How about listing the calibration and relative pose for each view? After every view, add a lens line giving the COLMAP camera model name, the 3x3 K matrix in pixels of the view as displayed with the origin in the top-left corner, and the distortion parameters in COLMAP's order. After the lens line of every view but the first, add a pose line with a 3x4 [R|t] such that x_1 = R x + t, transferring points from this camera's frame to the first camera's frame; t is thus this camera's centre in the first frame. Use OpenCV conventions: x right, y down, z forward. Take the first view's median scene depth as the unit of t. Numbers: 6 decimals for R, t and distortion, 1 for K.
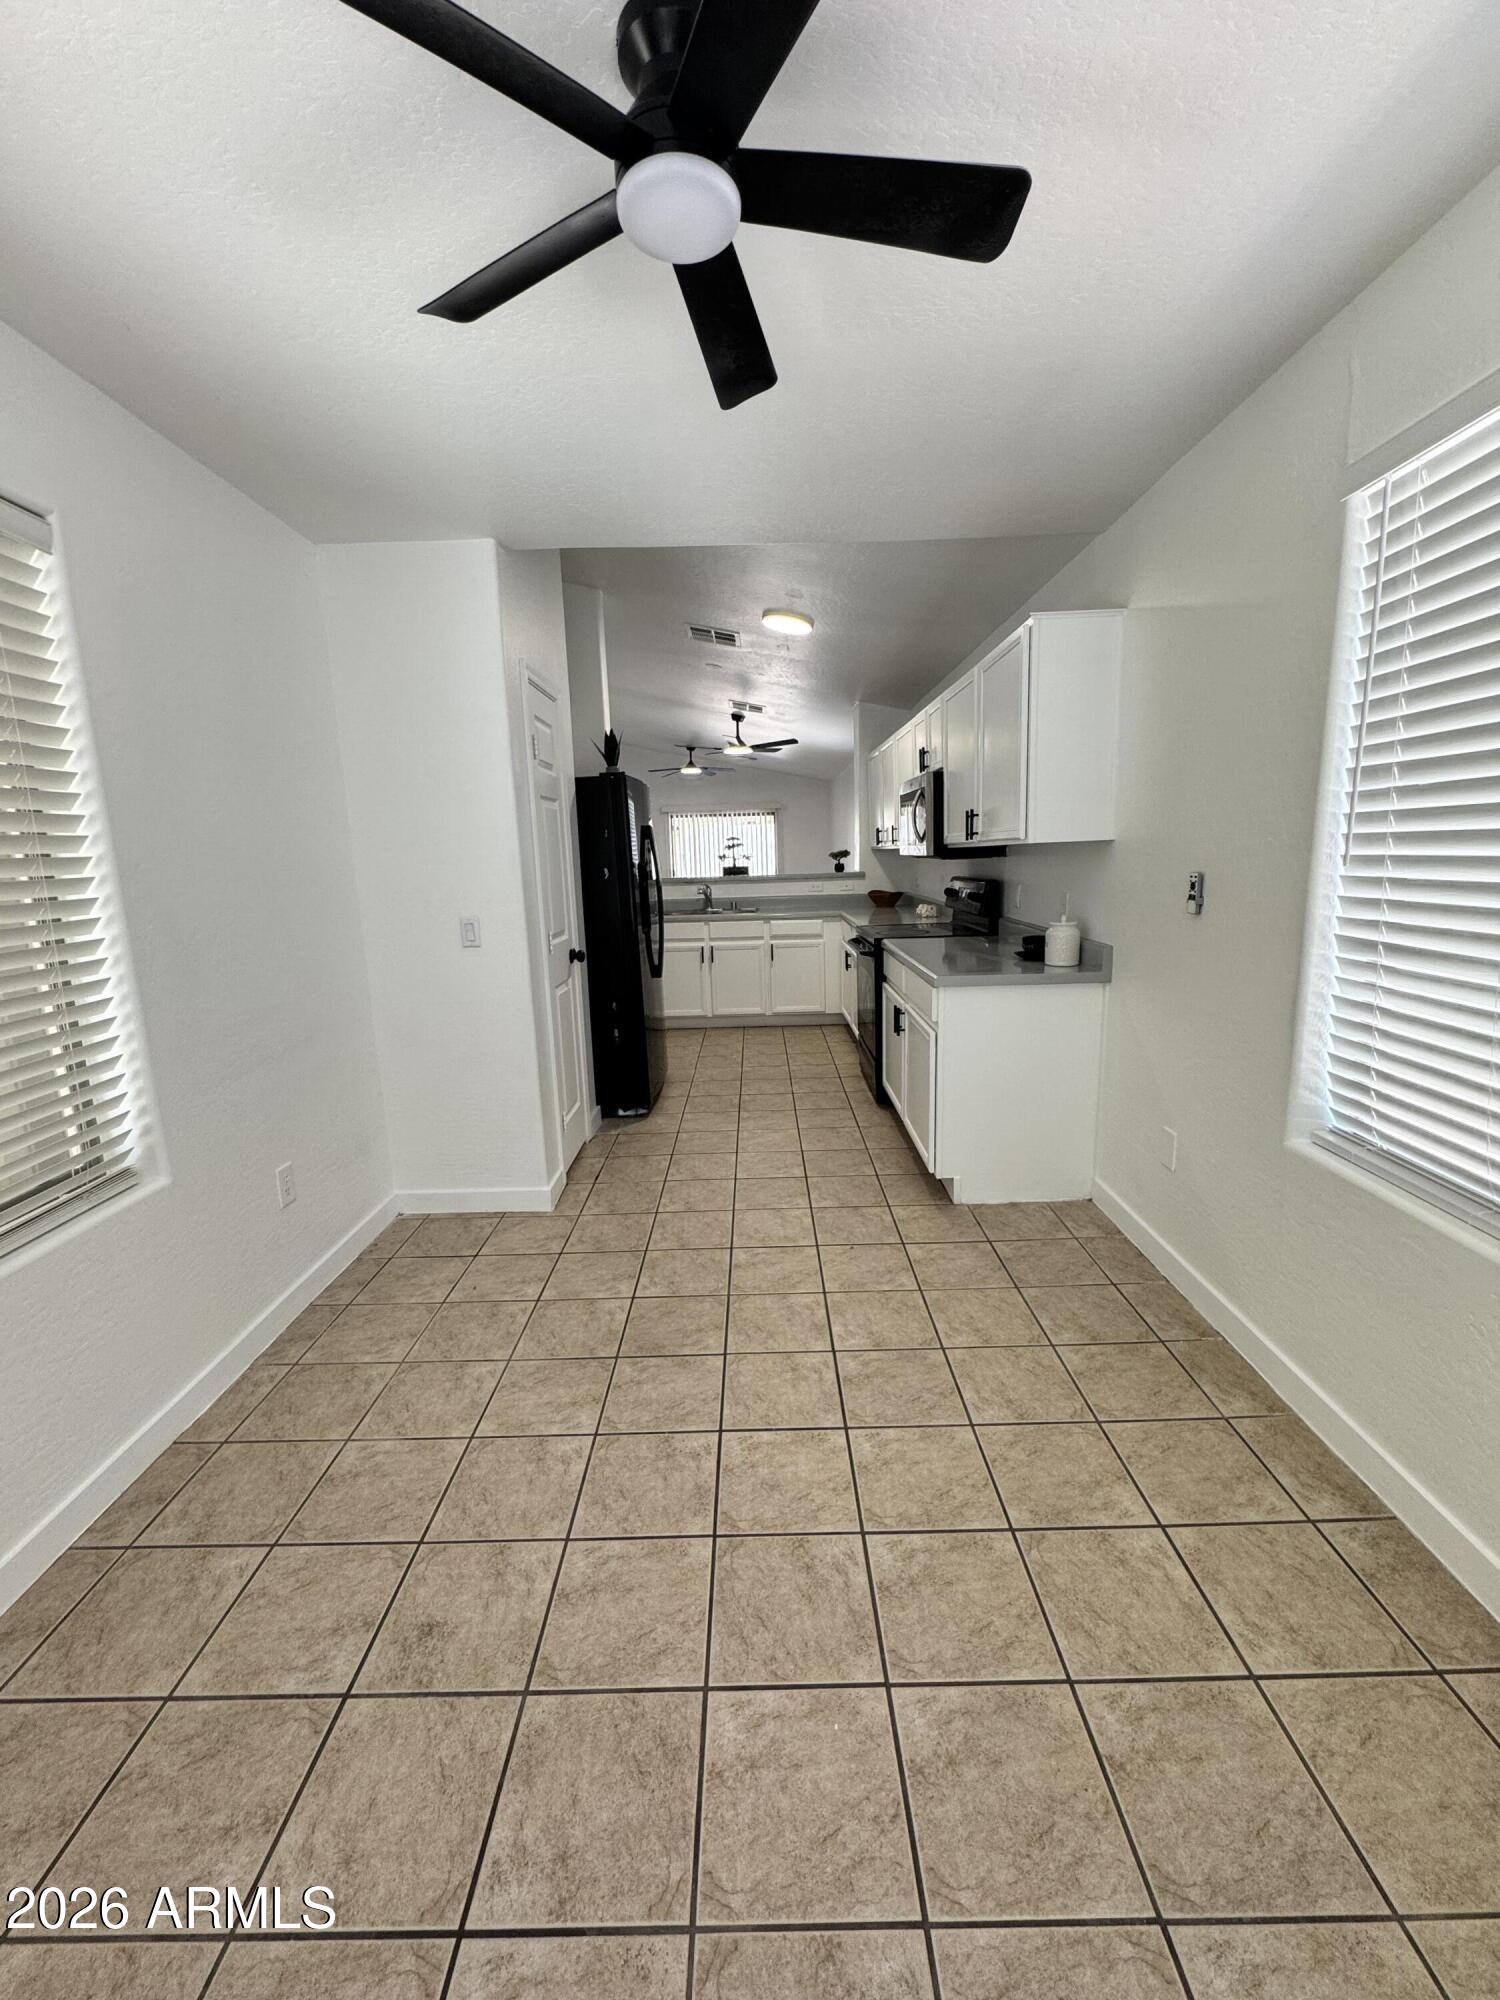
lens RADIAL K [[801.7, 0, 750.0], [0, 801.7, 1000.0], [0, 0, 1]] dist [0.000387, 0.000066]
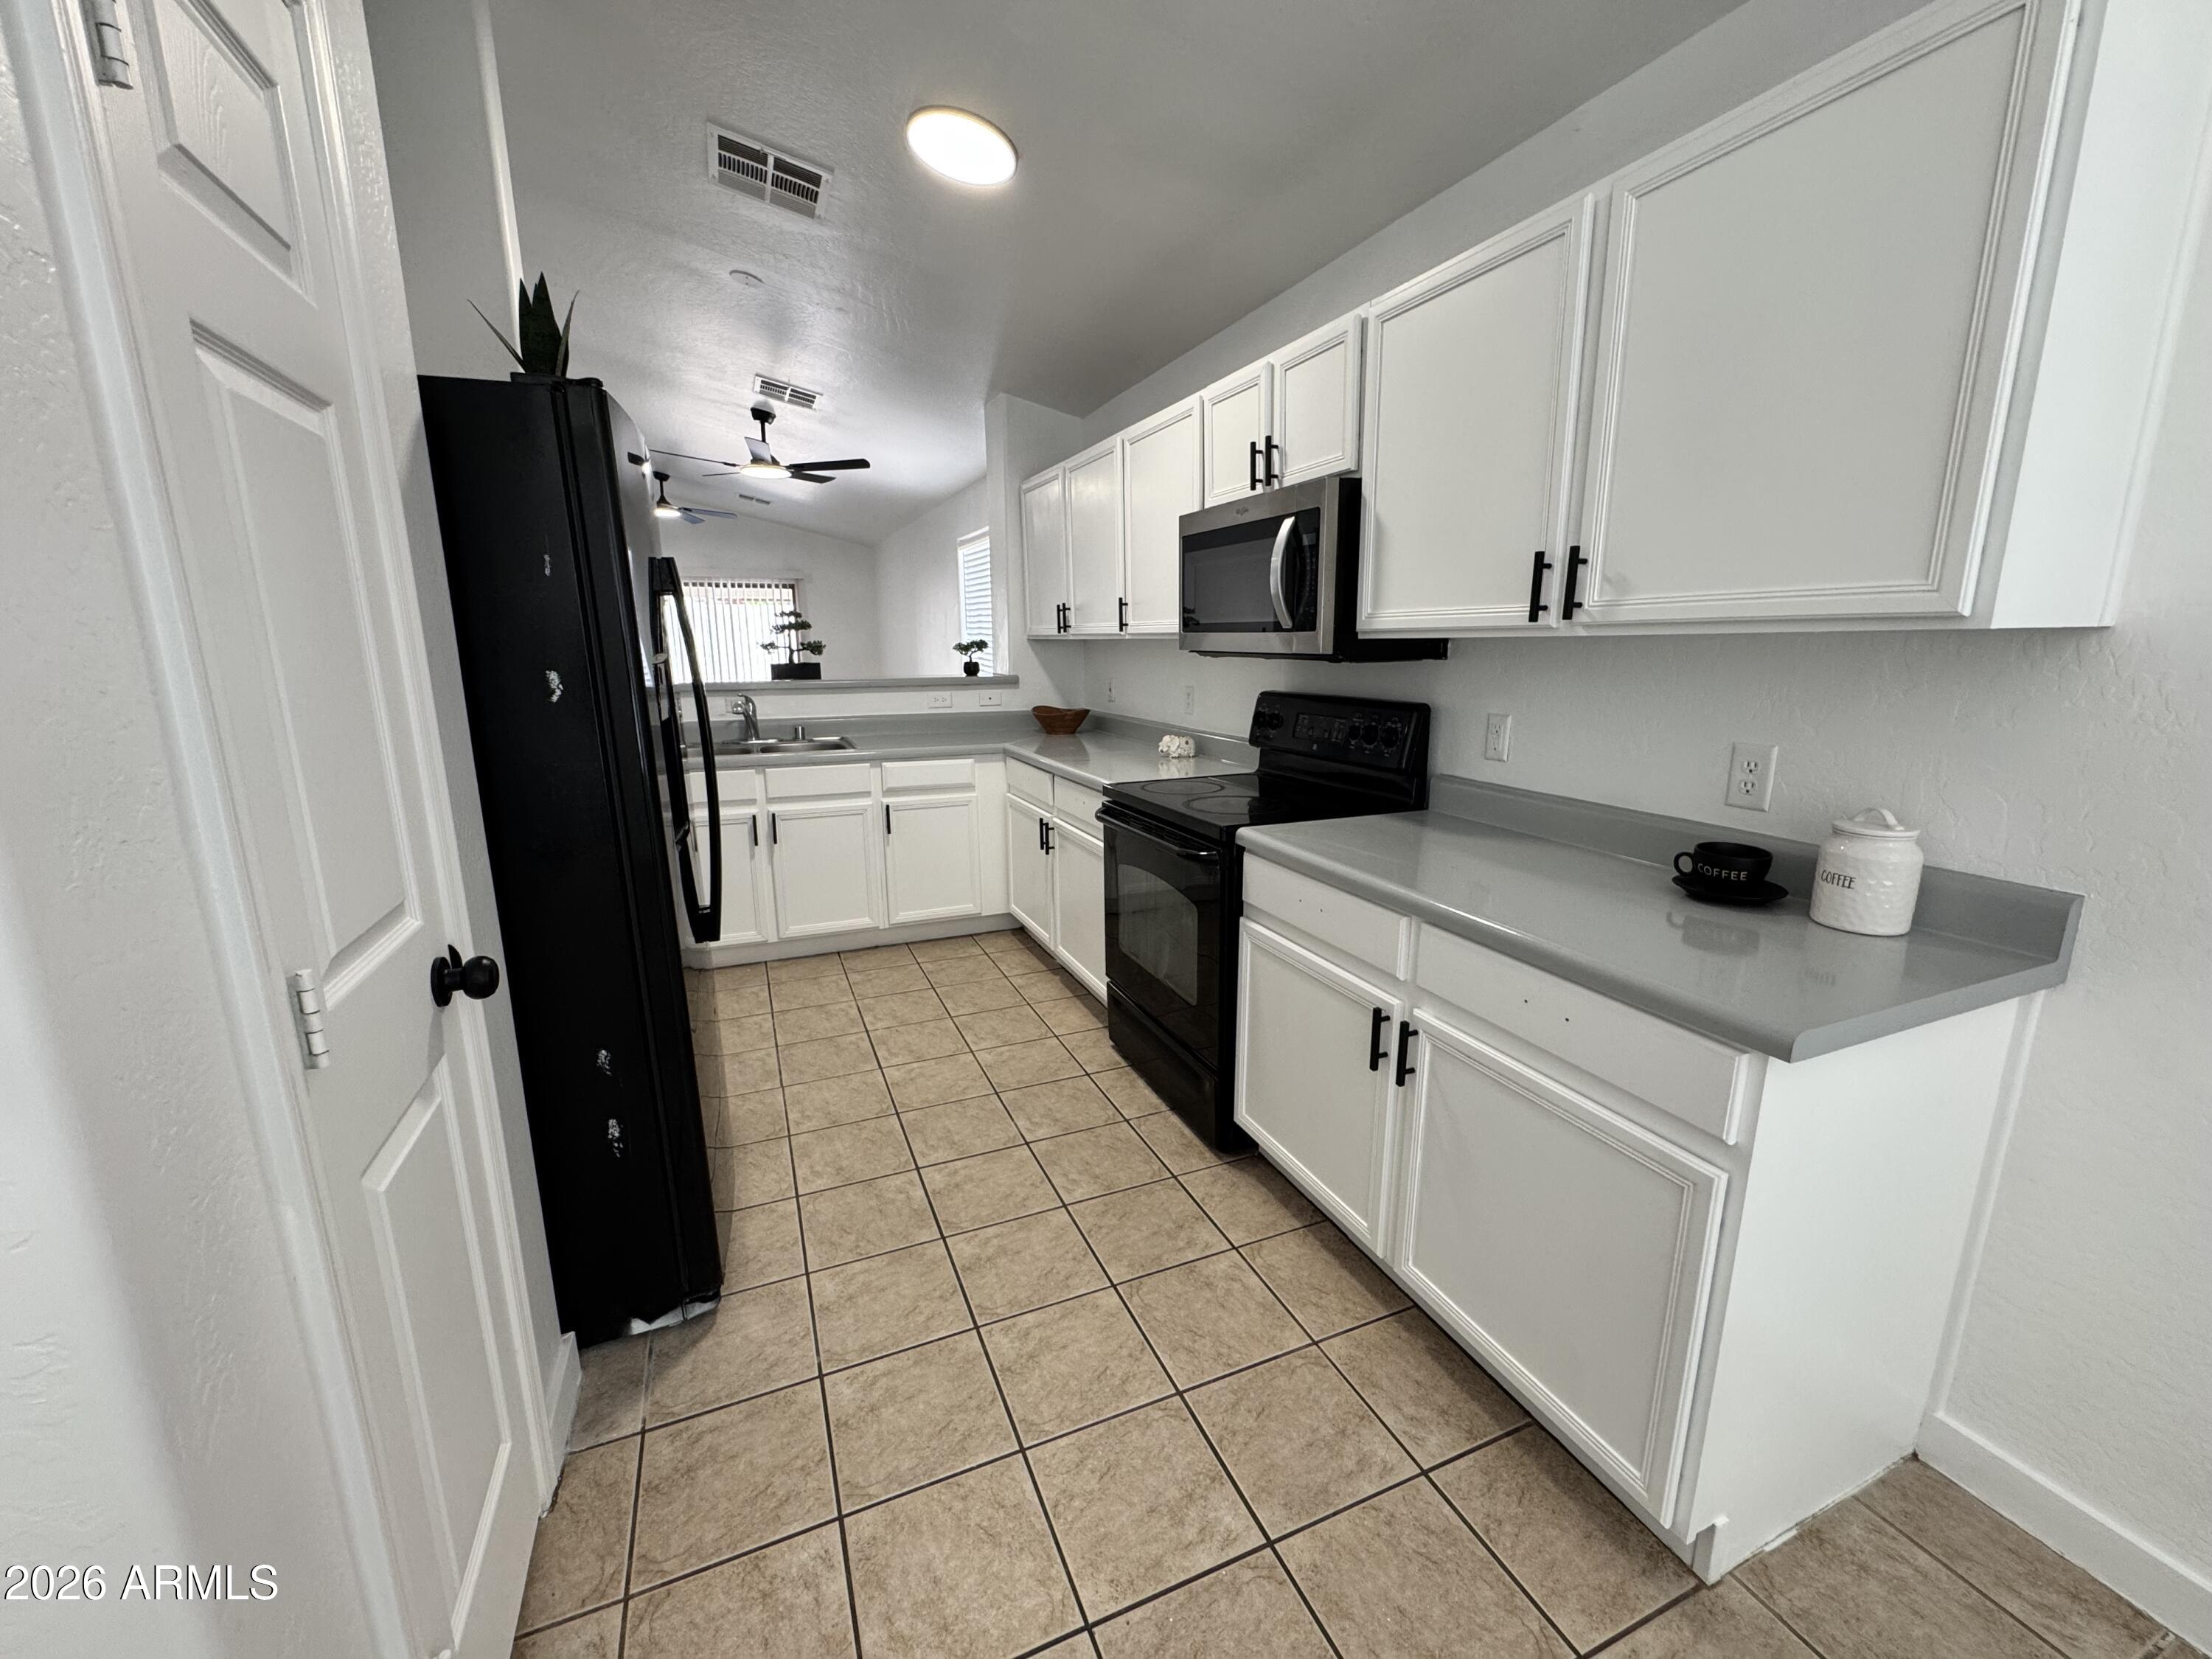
lens RADIAL K [[886.6, 0, 1106.0], [0, 886.6, 829.5], [0, 0, 1]] dist [0.000387, 0.000066]
pose [[0.918351, -0.055409, 0.391870, -0.117804], [0.047083, 0.998415, 0.030835, -0.099510], [-0.392957, -0.009867, 0.919504, 0.574518]]
